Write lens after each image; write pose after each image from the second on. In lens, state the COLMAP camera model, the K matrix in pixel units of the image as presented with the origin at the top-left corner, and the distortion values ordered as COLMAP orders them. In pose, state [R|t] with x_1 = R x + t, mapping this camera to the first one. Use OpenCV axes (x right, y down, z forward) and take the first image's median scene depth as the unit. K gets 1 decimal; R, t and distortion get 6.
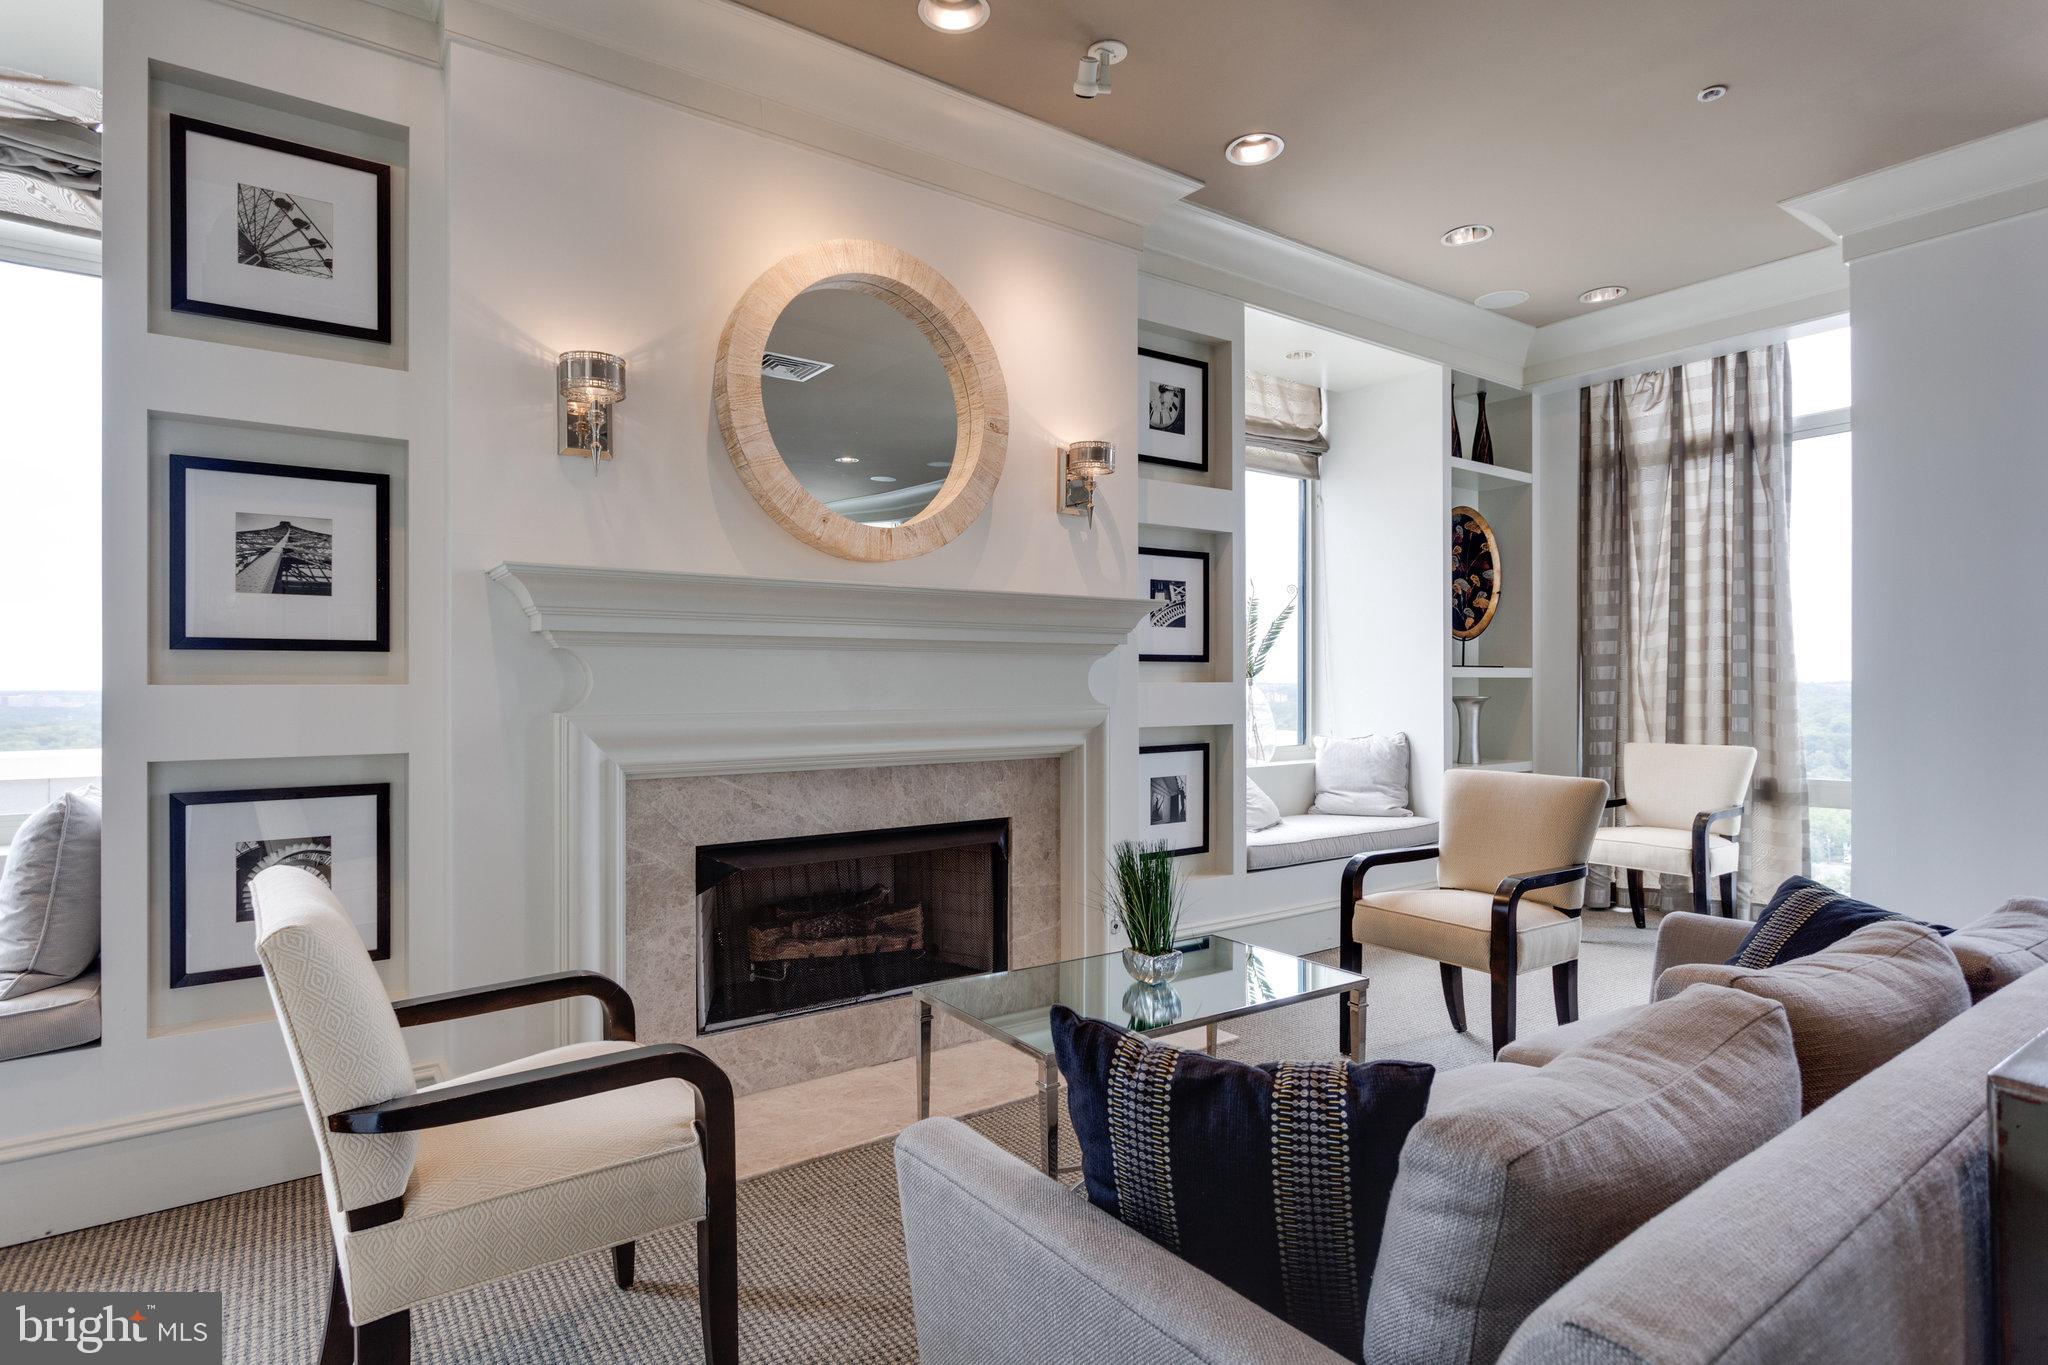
lens RADIAL K [[1043.2, 0, 1022.6], [0, 1043.2, 684.9], [0, 0, 1]] dist [-0.001493, -0.000027]
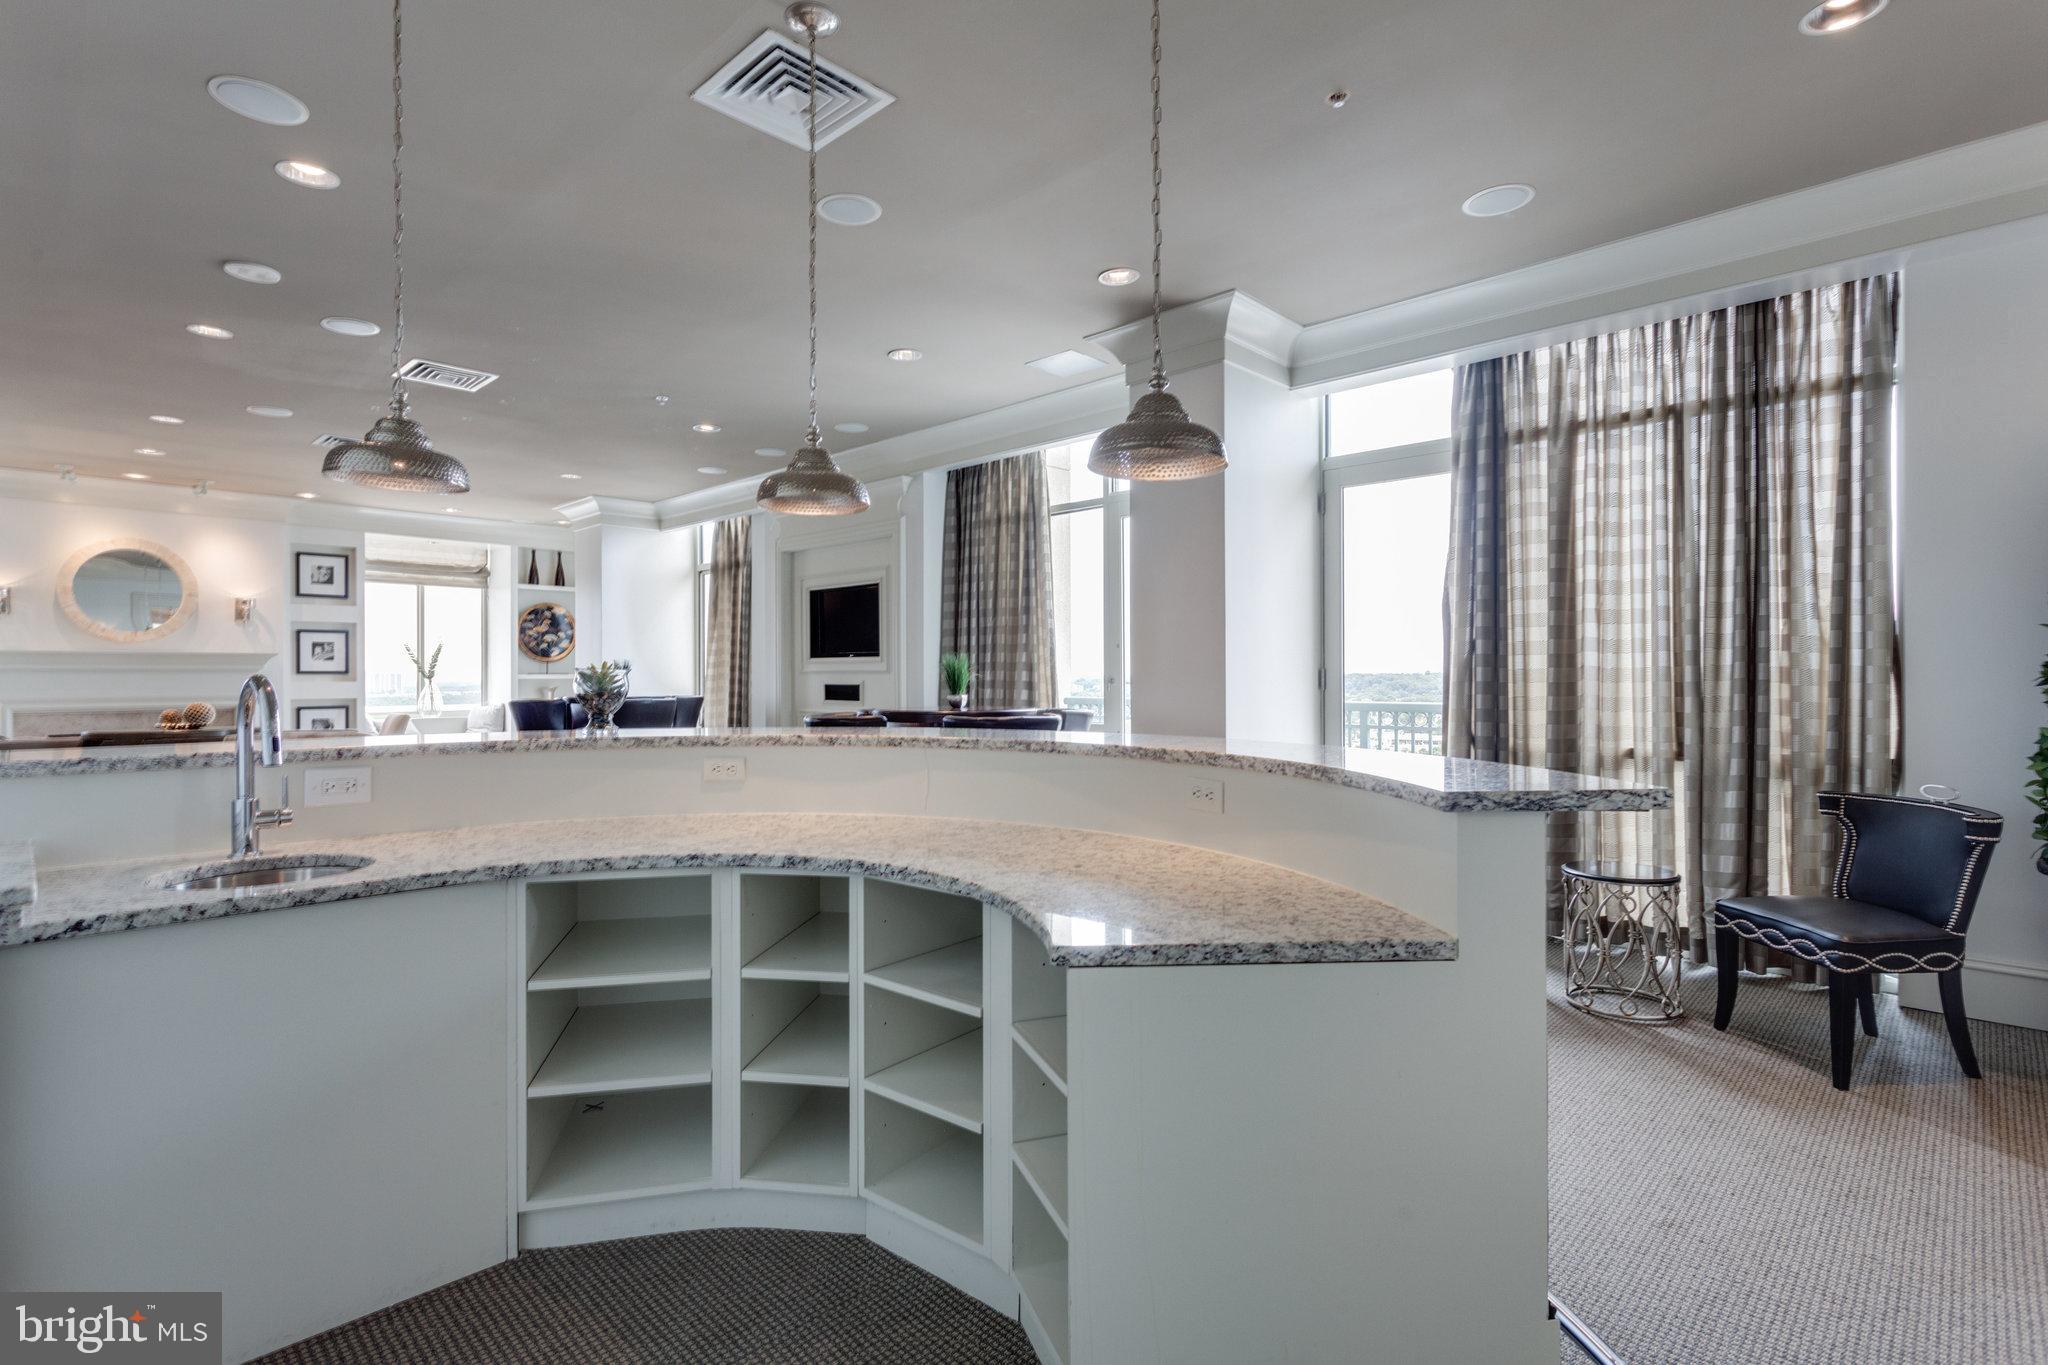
lens RADIAL K [[964.1, 0, 1028.7], [0, 964.1, 679.9], [0, 0, 1]] dist [0.005247, 0.000612]
pose [[0.983511, 0.004137, 0.180801, 1.504347], [-0.005981, 0.999935, 0.009657, -0.043656], [-0.180749, -0.010579, 0.983472, -1.753352]]
